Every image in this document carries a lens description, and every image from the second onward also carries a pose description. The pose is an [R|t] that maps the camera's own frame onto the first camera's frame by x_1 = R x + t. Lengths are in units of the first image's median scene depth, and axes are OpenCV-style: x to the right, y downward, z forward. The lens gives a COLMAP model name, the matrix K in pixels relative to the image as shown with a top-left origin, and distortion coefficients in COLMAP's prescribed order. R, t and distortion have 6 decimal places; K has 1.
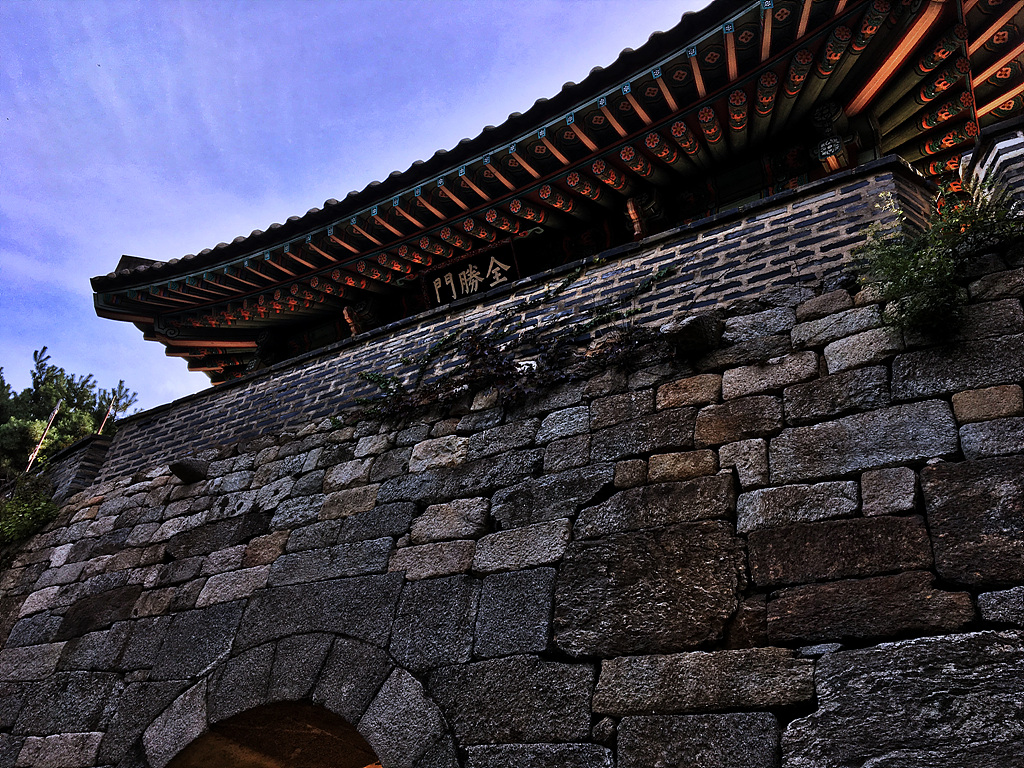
lens RADIAL K [[857.7, 0, 512.0], [0, 857.7, 384.0], [0, 0, 1]] dist [0.093544, -0.142821]
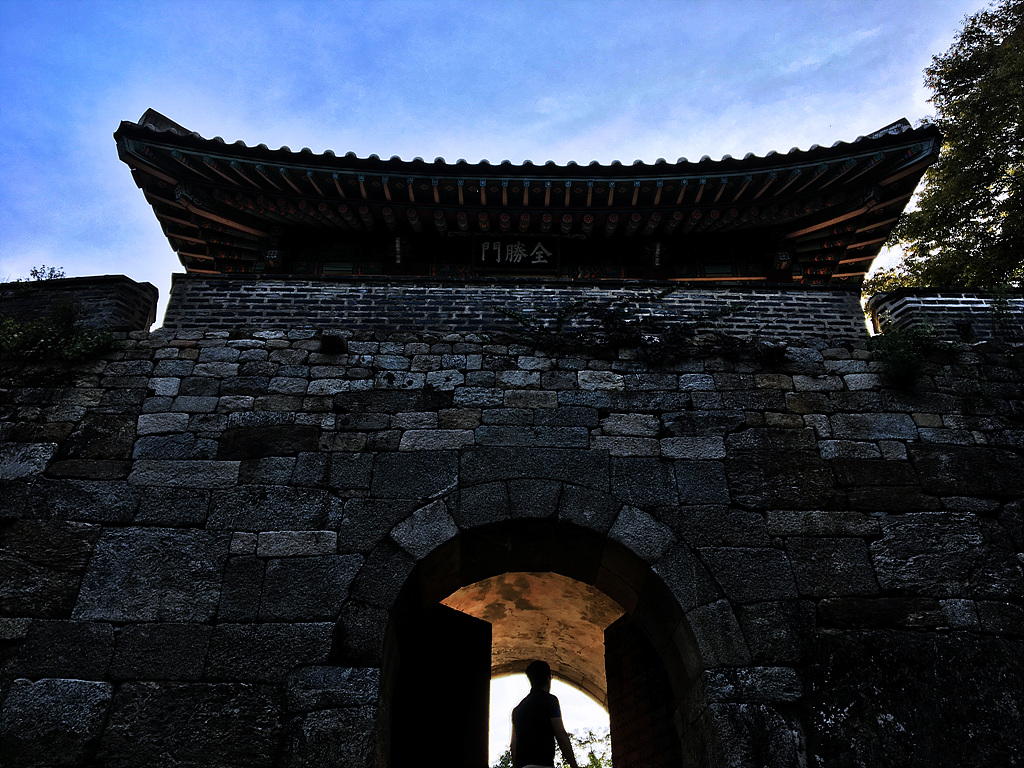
lens RADIAL K [[857.7, 0, 512.0], [0, 857.7, 384.0], [0, 0, 1]] dist [0.093544, -0.142821]
pose [[0.814872, 0.216664, 0.537625, -1.067144], [-0.238439, 0.970700, -0.029796, 0.174048], [-0.528329, -0.103911, 0.842657, -0.216202]]
